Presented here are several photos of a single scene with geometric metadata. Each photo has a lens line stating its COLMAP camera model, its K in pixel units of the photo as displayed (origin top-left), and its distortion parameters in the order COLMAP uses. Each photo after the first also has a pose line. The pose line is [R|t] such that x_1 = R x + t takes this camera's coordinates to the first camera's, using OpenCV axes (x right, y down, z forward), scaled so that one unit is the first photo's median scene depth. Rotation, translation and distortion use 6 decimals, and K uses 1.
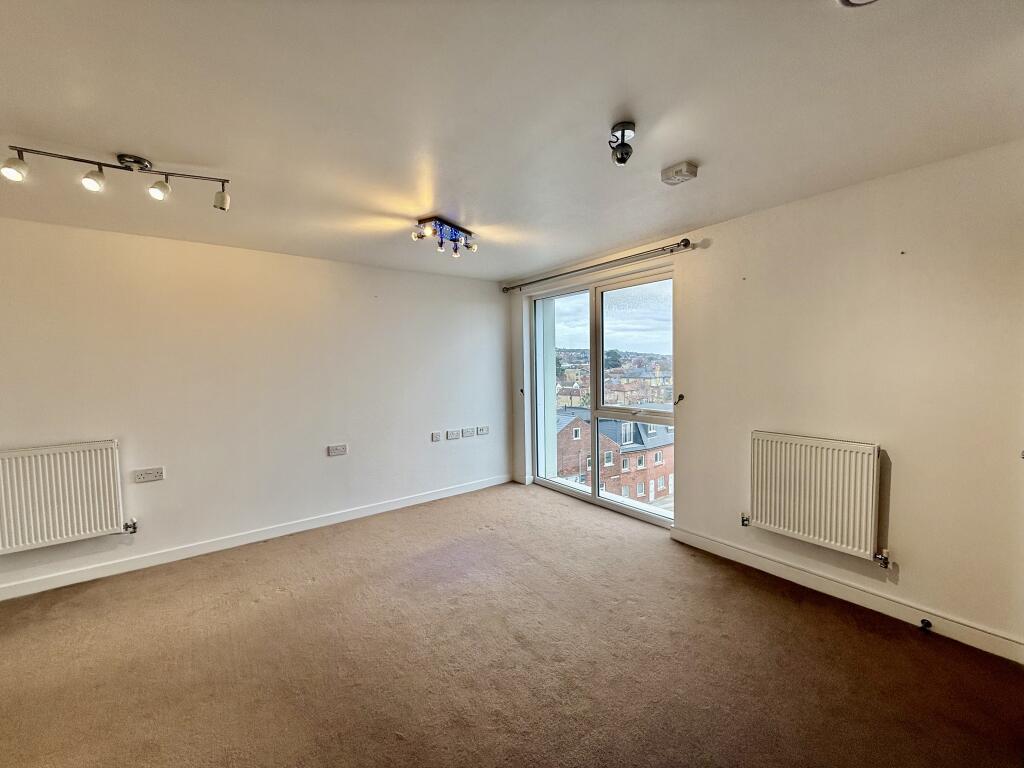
lens RADIAL K [[407.2, 0, 507.5], [0, 407.2, 385.5], [0, 0, 1]] dist [-0.000300, -0.000014]
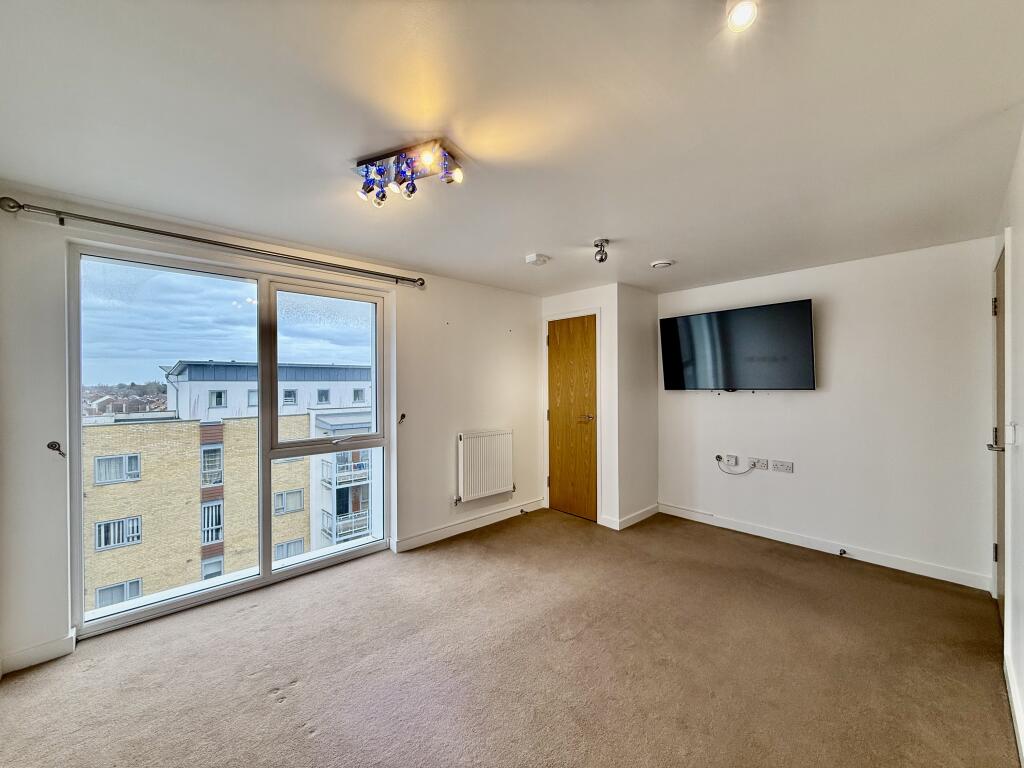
lens RADIAL K [[407.2, 0, 510.5], [0, 407.2, 381.9], [0, 0, 1]] dist [-0.000300, -0.000014]
pose [[-0.105862, 0.018361, 0.994211, -0.597783], [0.057853, 0.998250, -0.012276, -0.028690], [-0.992696, 0.056218, -0.106739, 0.713855]]
